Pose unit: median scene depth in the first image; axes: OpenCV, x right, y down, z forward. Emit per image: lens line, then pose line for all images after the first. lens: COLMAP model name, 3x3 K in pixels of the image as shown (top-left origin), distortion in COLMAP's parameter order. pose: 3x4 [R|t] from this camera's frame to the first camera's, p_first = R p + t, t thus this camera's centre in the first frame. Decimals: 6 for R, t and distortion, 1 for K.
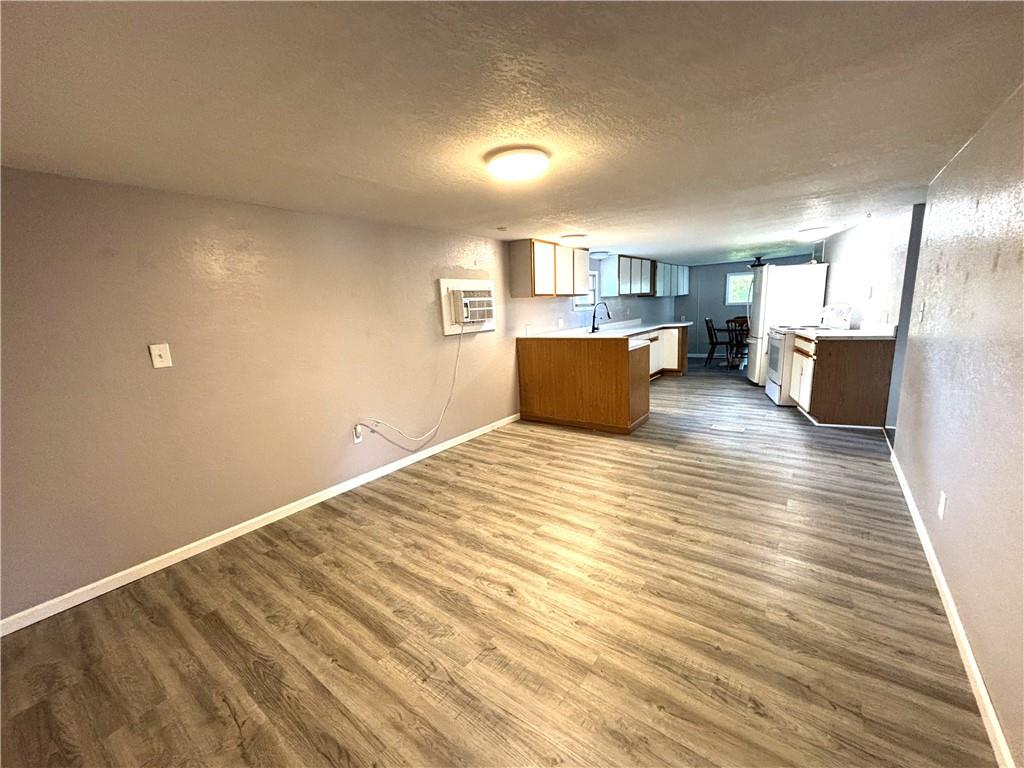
lens RADIAL K [[411.7, 0, 512.0], [0, 411.7, 384.0], [0, 0, 1]] dist [0.000119, -0.000481]
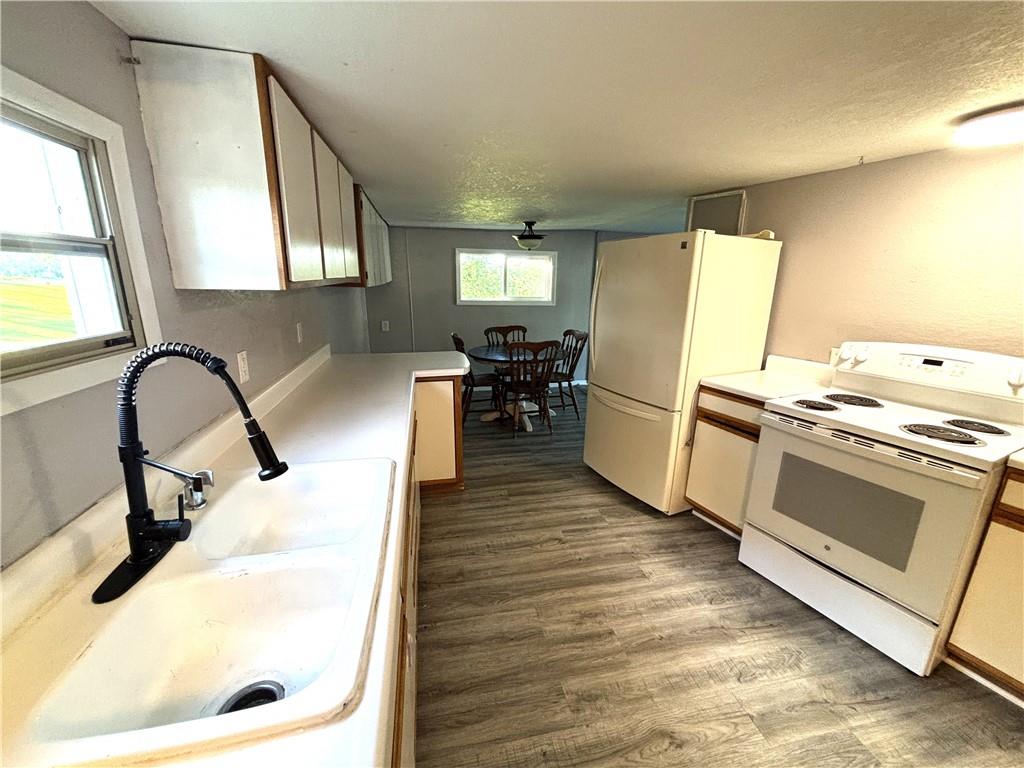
lens RADIAL K [[419.9, 0, 512.0], [0, 419.9, 384.0], [0, 0, 1]] dist [-0.000138, -0.000146]
pose [[0.656952, -0.125956, 0.743337, 0.224495], [0.091314, 0.991981, 0.087386, -0.225940], [-0.748382, 0.010469, 0.663185, 1.004899]]
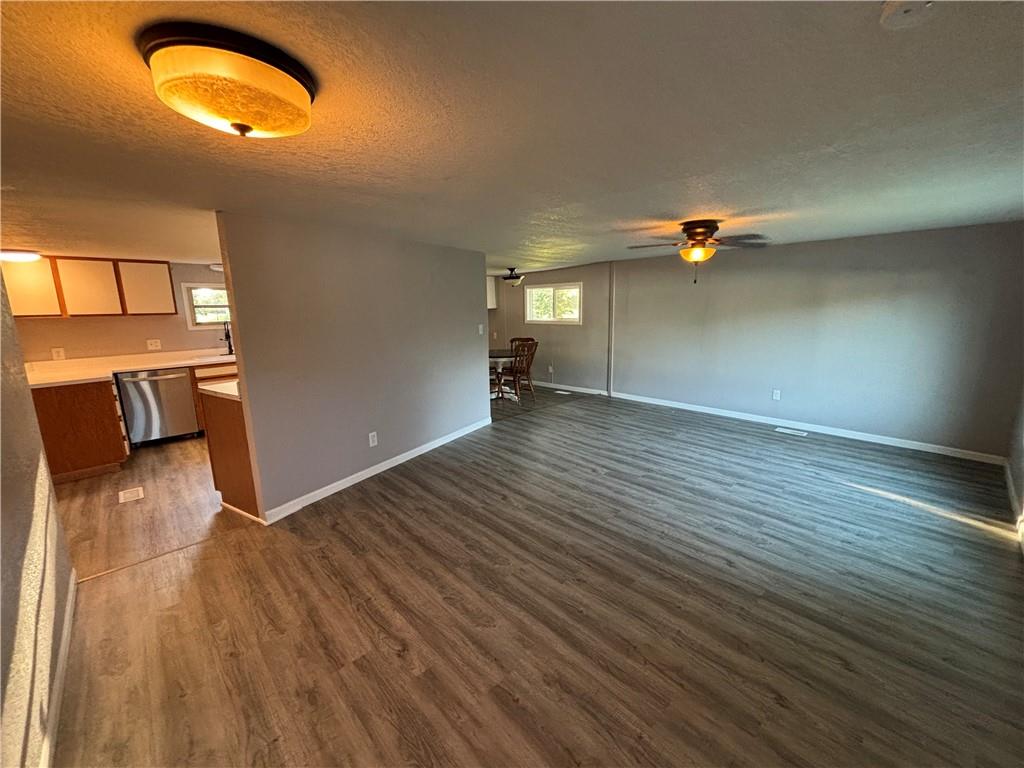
lens RADIAL K [[411.7, 0, 512.0], [0, 411.7, 384.0], [0, 0, 1]] dist [0.000119, -0.000481]
pose [[0.986581, 0.056768, -0.153086, 1.153041], [-0.056136, 0.998387, 0.008452, -0.129786], [0.153318, 0.000255, 0.988177, 0.283743]]
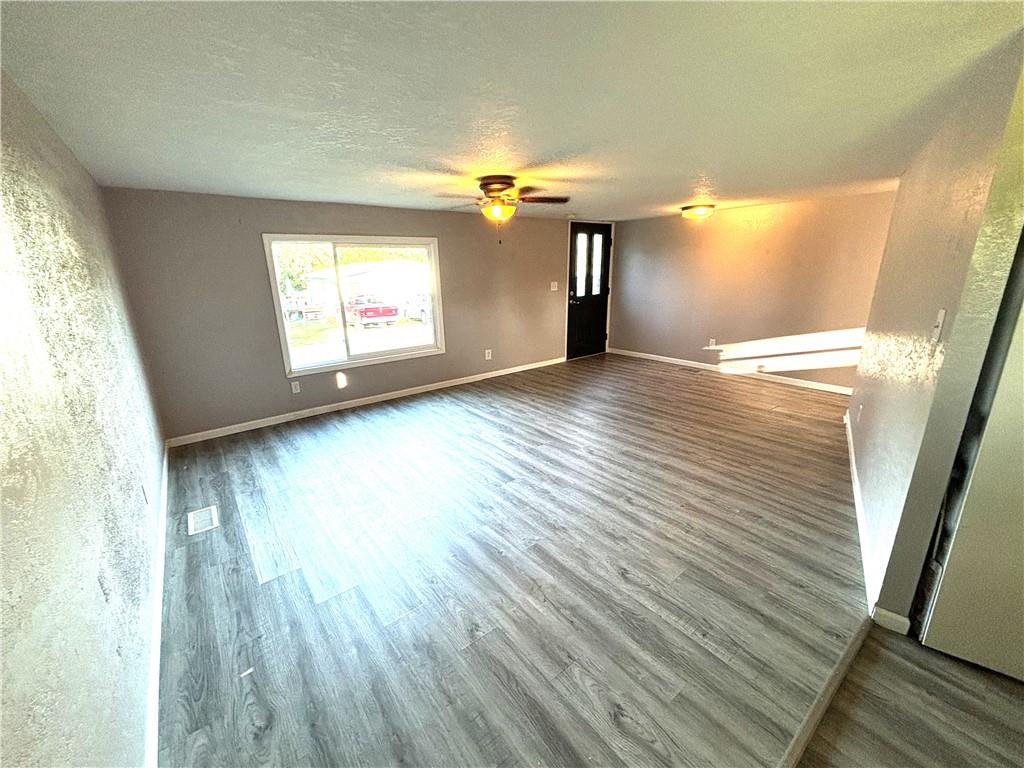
lens RADIAL K [[411.7, 0, 512.0], [0, 411.7, 384.0], [0, 0, 1]] dist [0.000119, -0.000481]
pose [[-0.966541, -0.004674, 0.256469, 1.147872], [0.111604, 0.892578, 0.436863, -0.373266], [-0.230960, 0.450869, -0.862192, 1.566779]]
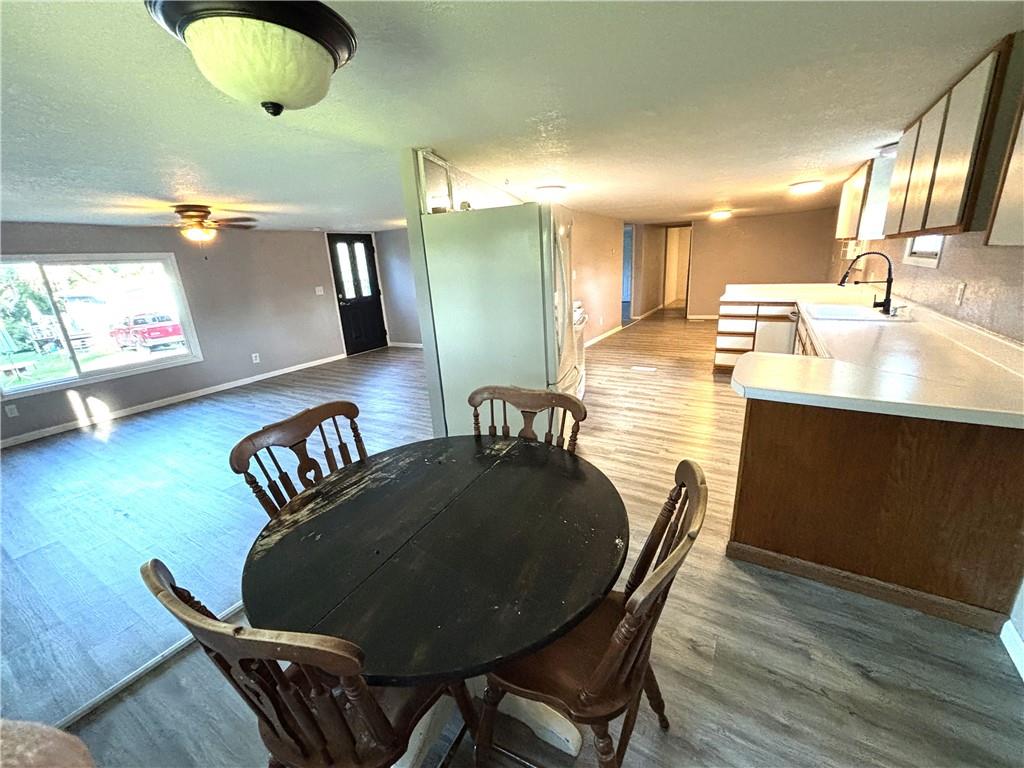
lens RADIAL K [[413.1, 0, 512.0], [0, 413.1, 384.0], [0, 0, 1]] dist [-0.002292, -0.000148]
pose [[-0.988616, 0.131385, -0.073322, 0.865015], [0.082381, 0.880452, 0.466924, -0.396991], [0.125903, 0.455568, -0.881253, 1.764745]]
